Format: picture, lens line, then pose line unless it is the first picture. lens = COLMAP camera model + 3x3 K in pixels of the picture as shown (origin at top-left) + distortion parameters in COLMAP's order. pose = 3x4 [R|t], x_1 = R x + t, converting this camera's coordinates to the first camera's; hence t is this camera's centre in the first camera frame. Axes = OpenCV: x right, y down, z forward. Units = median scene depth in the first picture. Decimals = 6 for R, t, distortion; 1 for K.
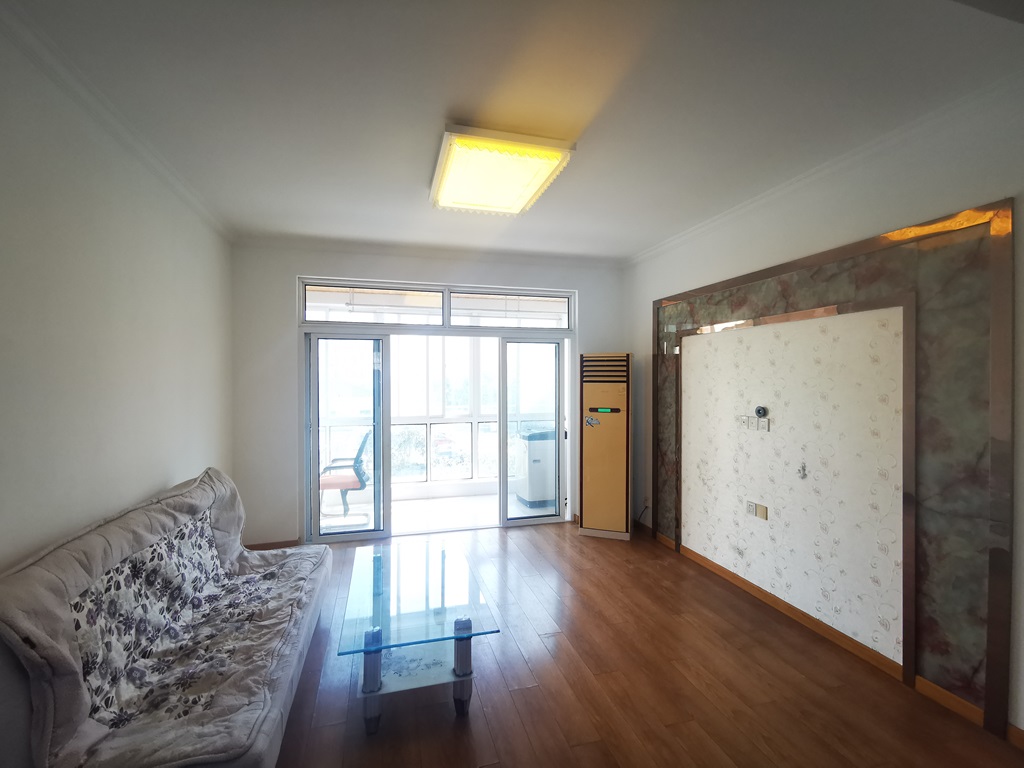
lens RADIAL K [[470.5, 0, 512.0], [0, 470.5, 384.0], [0, 0, 1]] dist [0.013442, -0.000008]
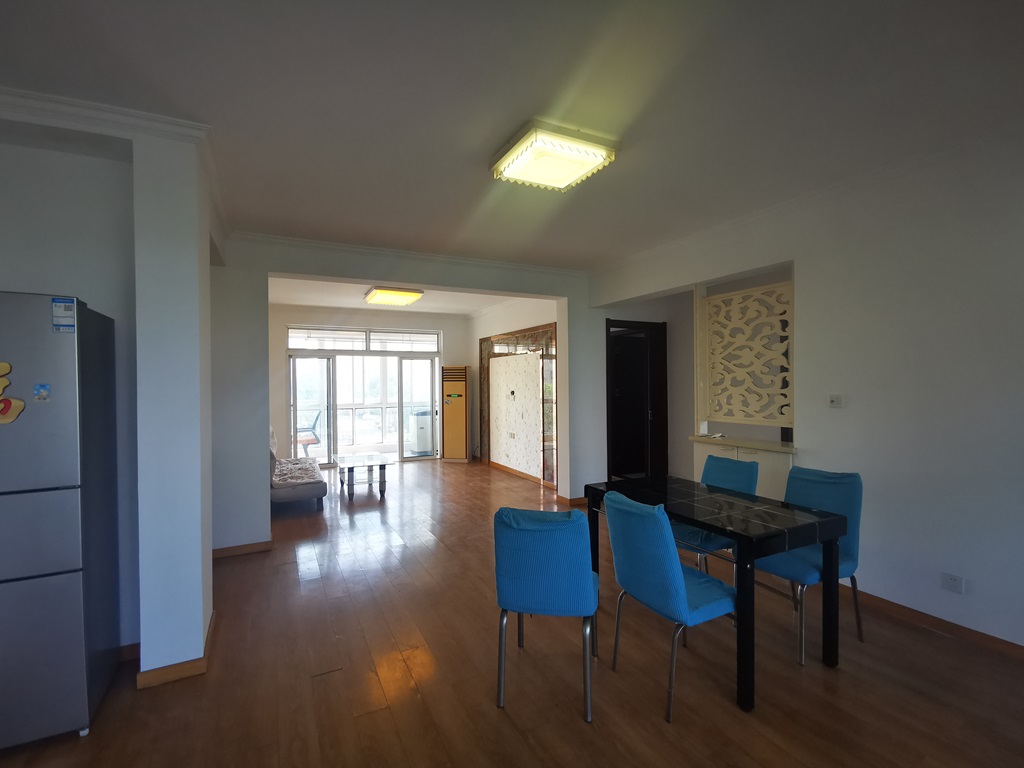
lens RADIAL K [[470.5, 0, 512.0], [0, 470.5, 384.0], [0, 0, 1]] dist [0.013442, -0.000008]
pose [[0.981174, -0.006663, 0.193010, 0.056825], [0.008040, 0.999947, -0.006353, 0.021969], [-0.192957, 0.007785, 0.981176, -0.917612]]
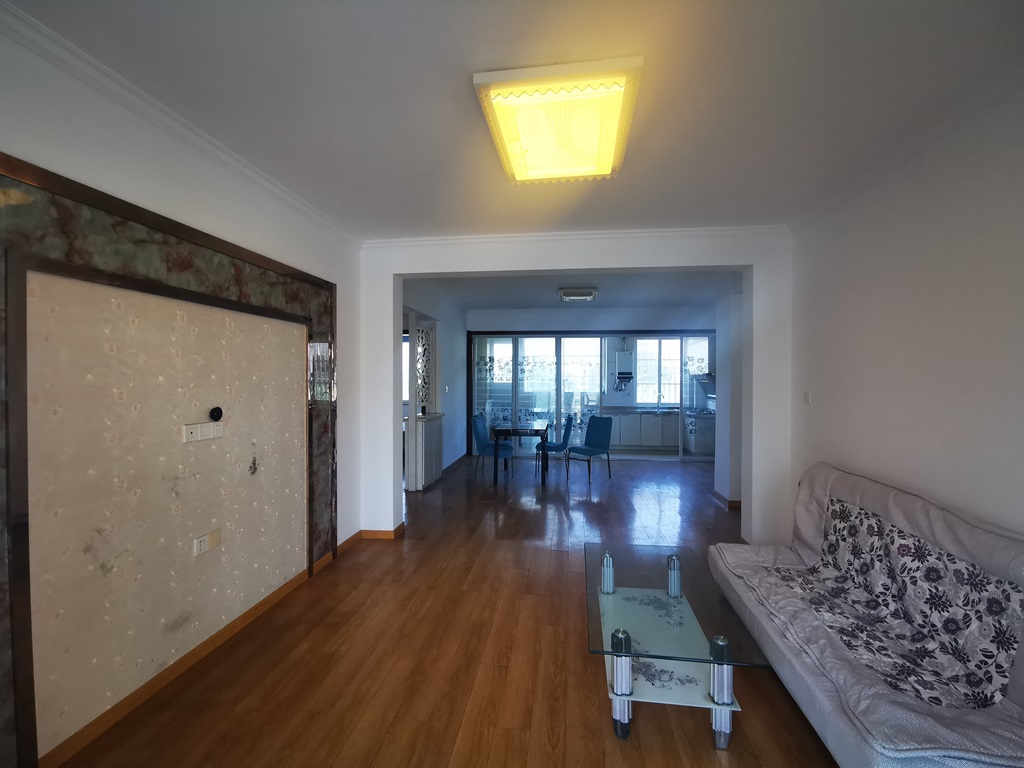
lens RADIAL K [[470.5, 0, 512.0], [0, 470.5, 384.0], [0, 0, 1]] dist [0.013442, -0.000008]
pose [[-0.919466, -0.001930, 0.393164, -0.181229], [0.006305, 0.999787, 0.019653, -0.003325], [-0.393118, 0.020549, -0.919258, 1.106390]]
